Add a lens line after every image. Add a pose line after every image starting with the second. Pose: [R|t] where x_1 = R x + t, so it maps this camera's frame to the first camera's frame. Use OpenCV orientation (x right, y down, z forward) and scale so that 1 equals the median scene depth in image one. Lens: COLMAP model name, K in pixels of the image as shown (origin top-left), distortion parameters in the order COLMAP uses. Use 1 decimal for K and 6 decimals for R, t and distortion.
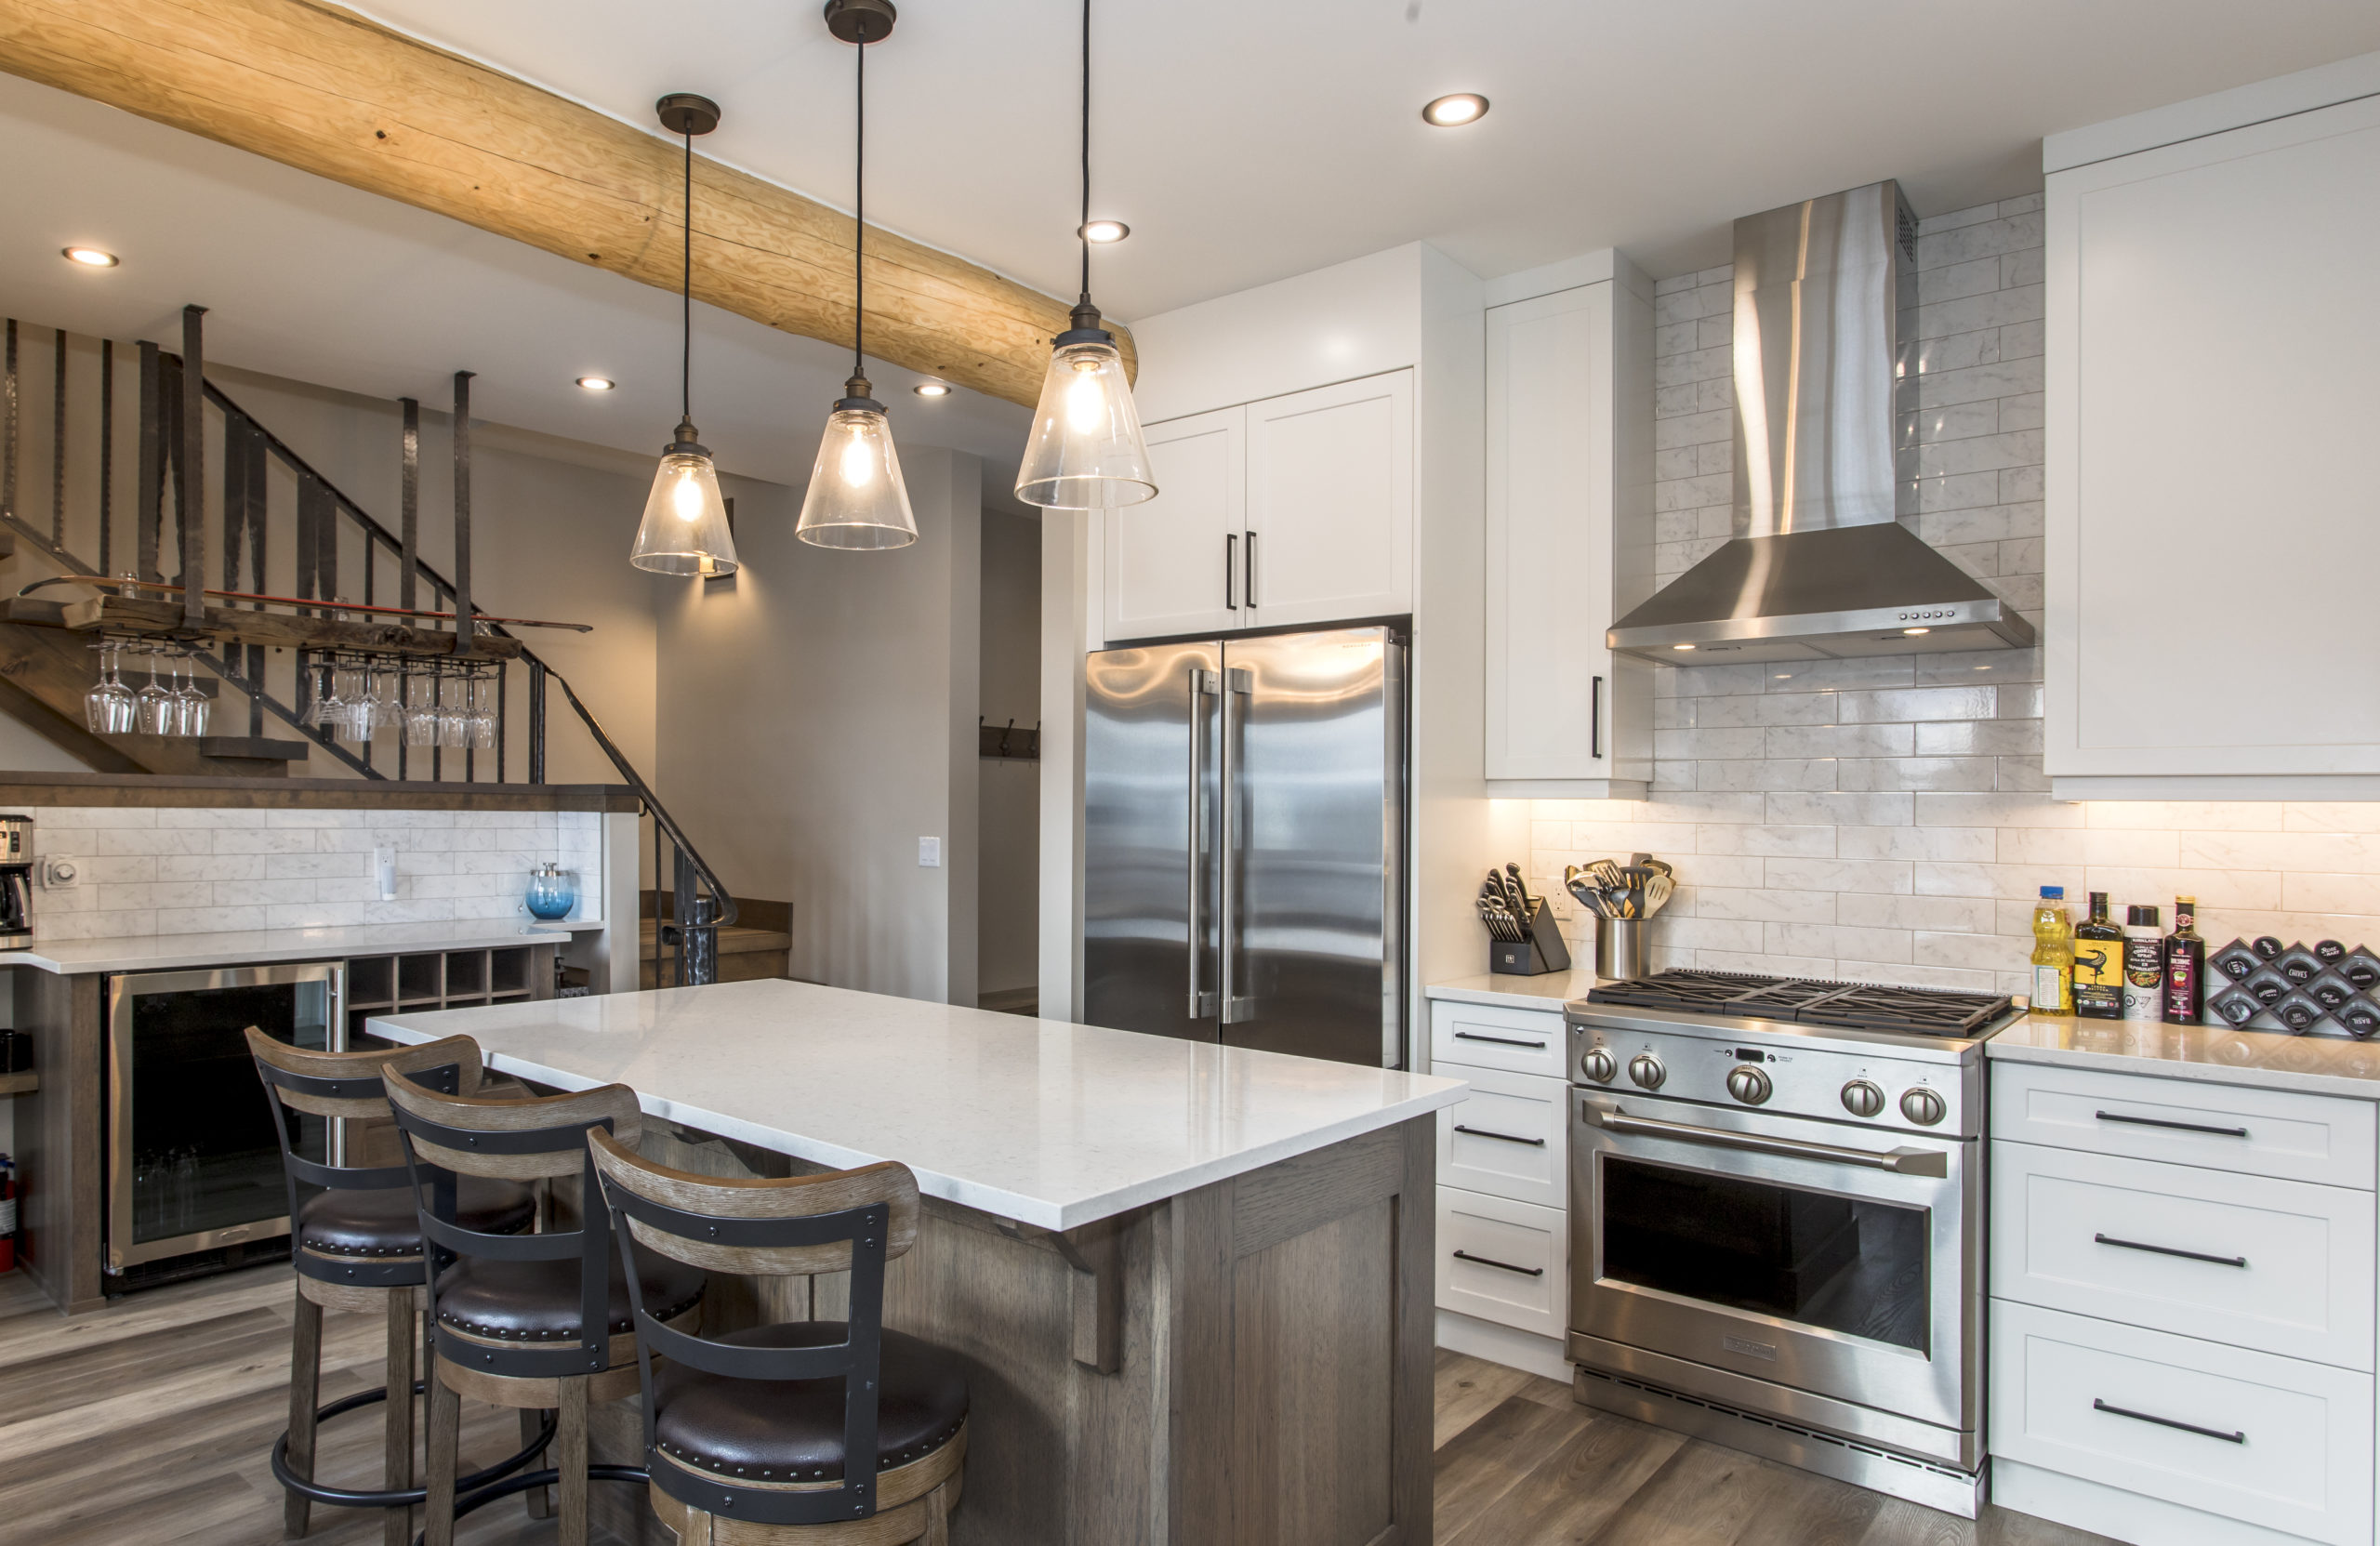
lens RADIAL K [[1441.9, 0, 1183.5], [0, 1441.9, 781.8], [0, 0, 1]] dist [0.001131, -0.000191]
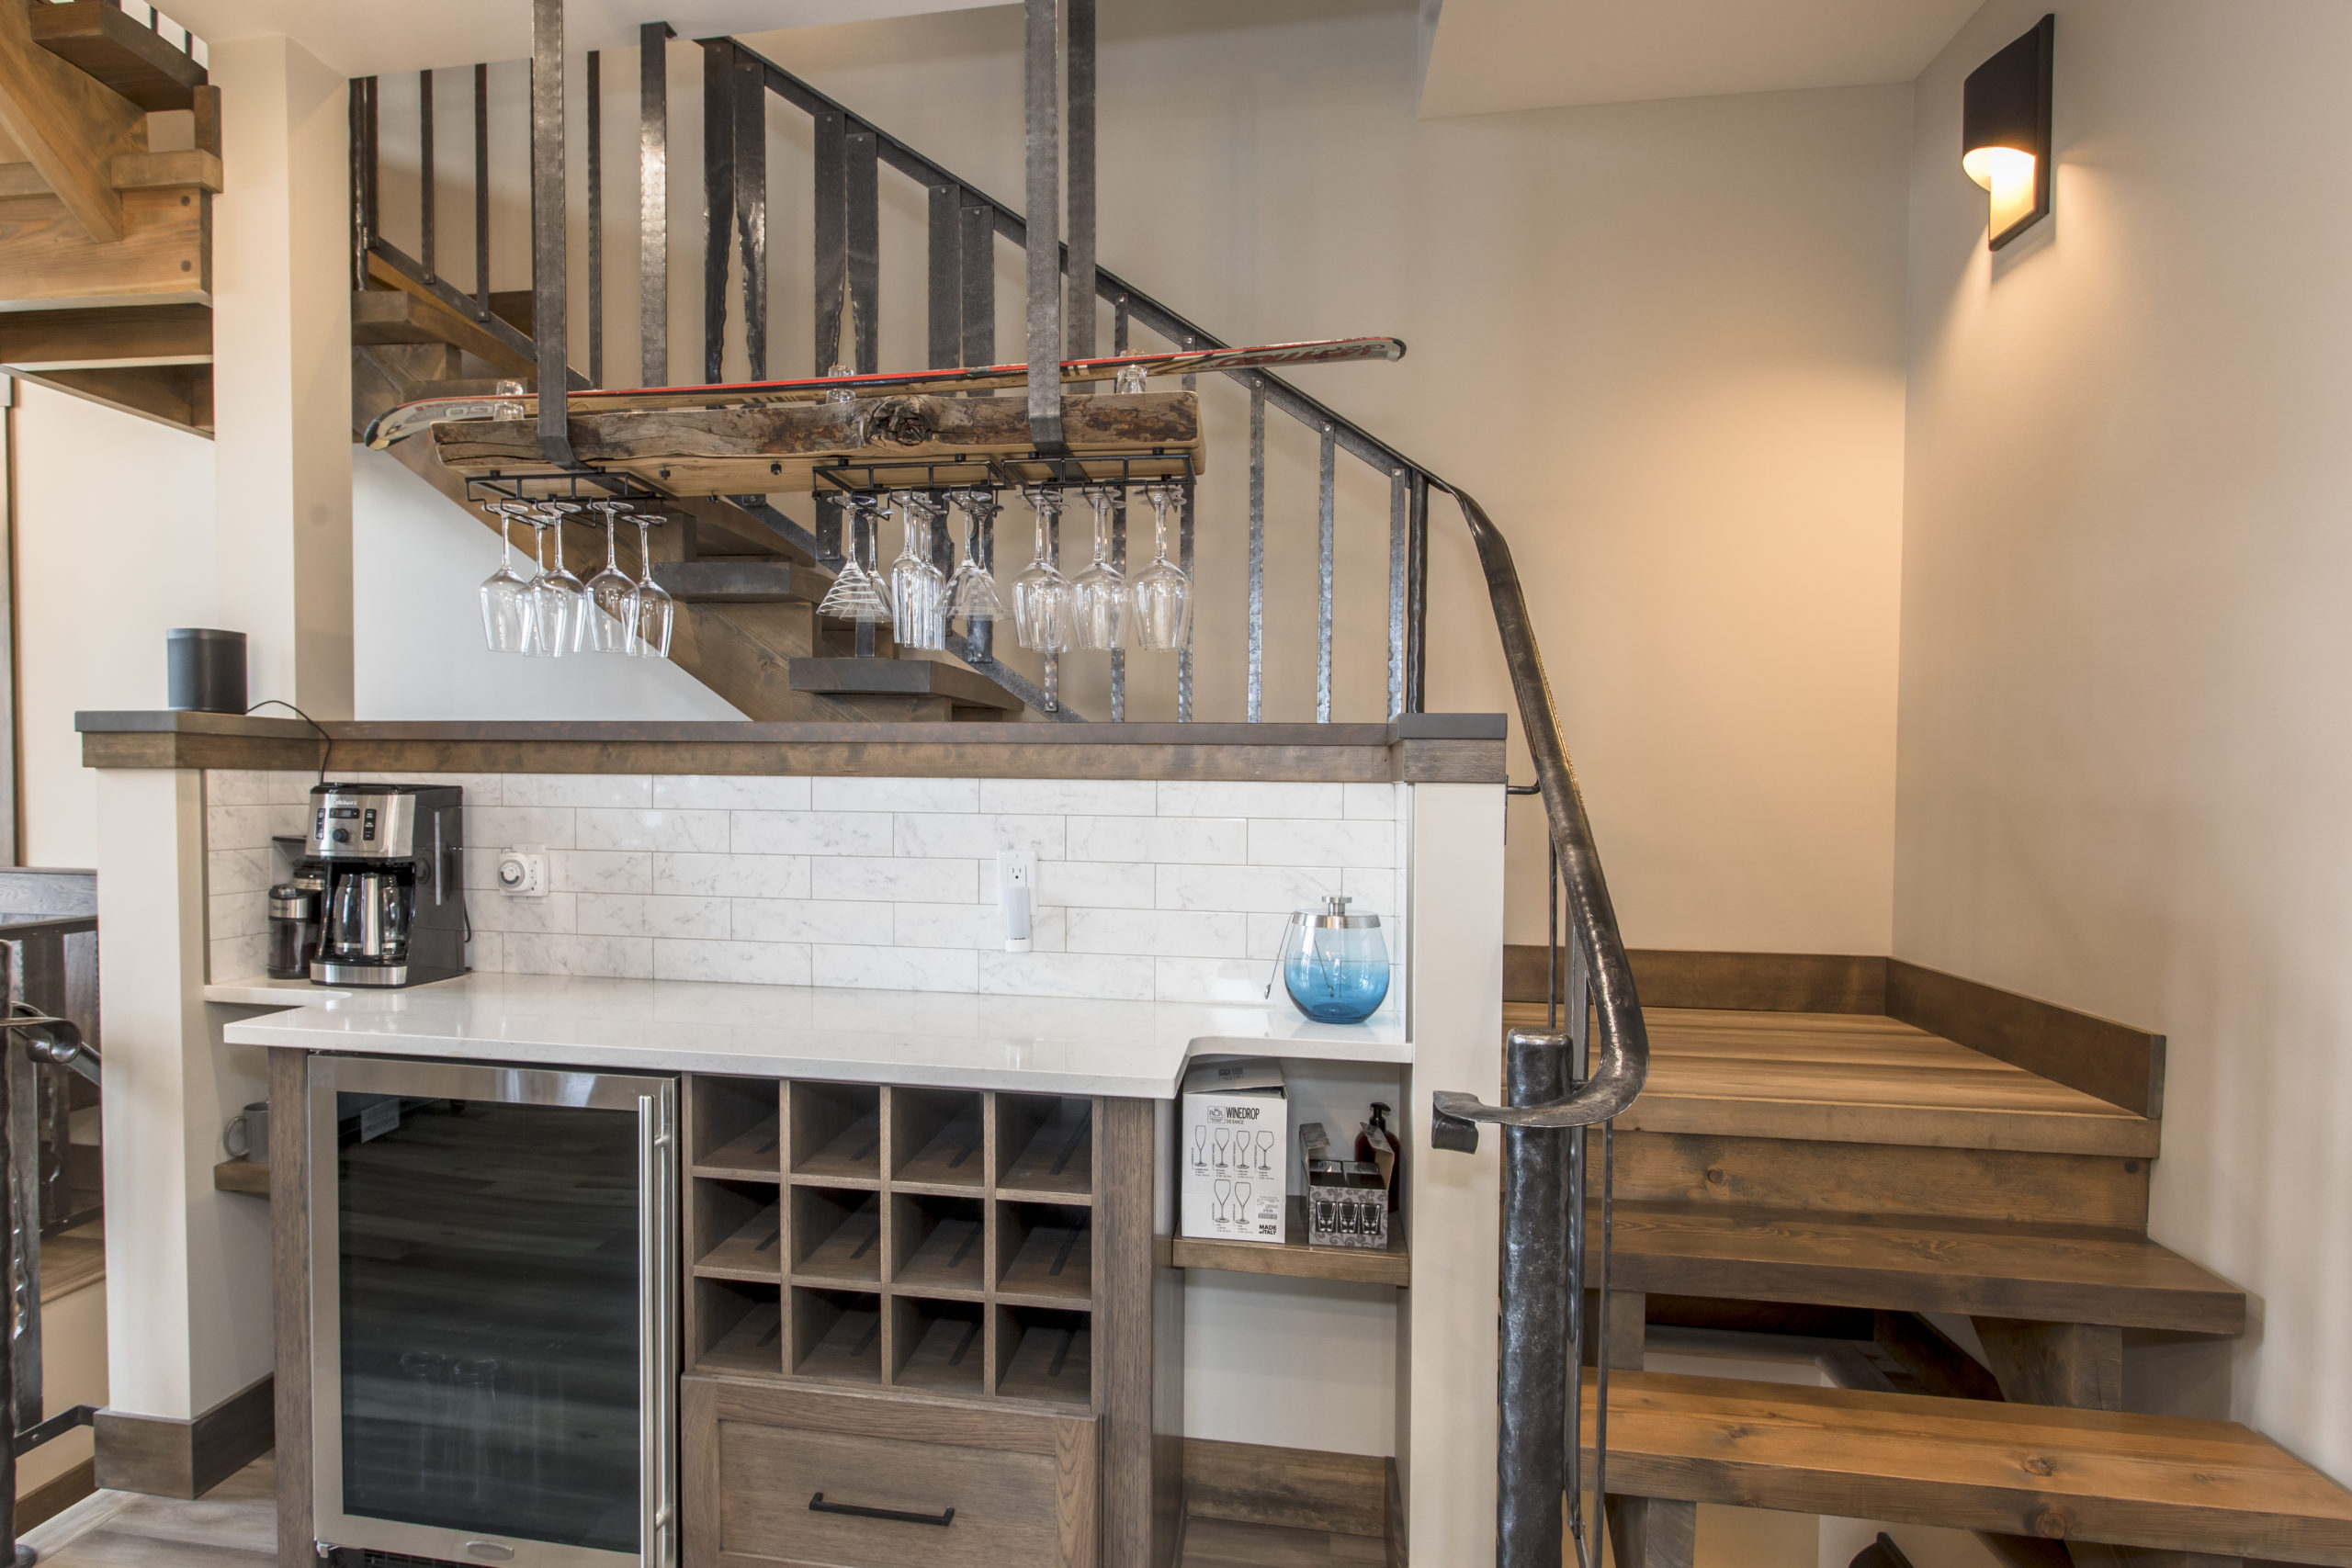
lens RADIAL K [[1382.0, 0, 1174.5], [0, 1382.0, 789.5], [0, 0, 1]] dist [0.007304, 0.000454]
pose [[0.388963, 0.018742, -0.921063, -0.071129], [0.016343, 0.999495, 0.027239, 0.011105], [0.921108, -0.025648, 0.388461, 0.921160]]
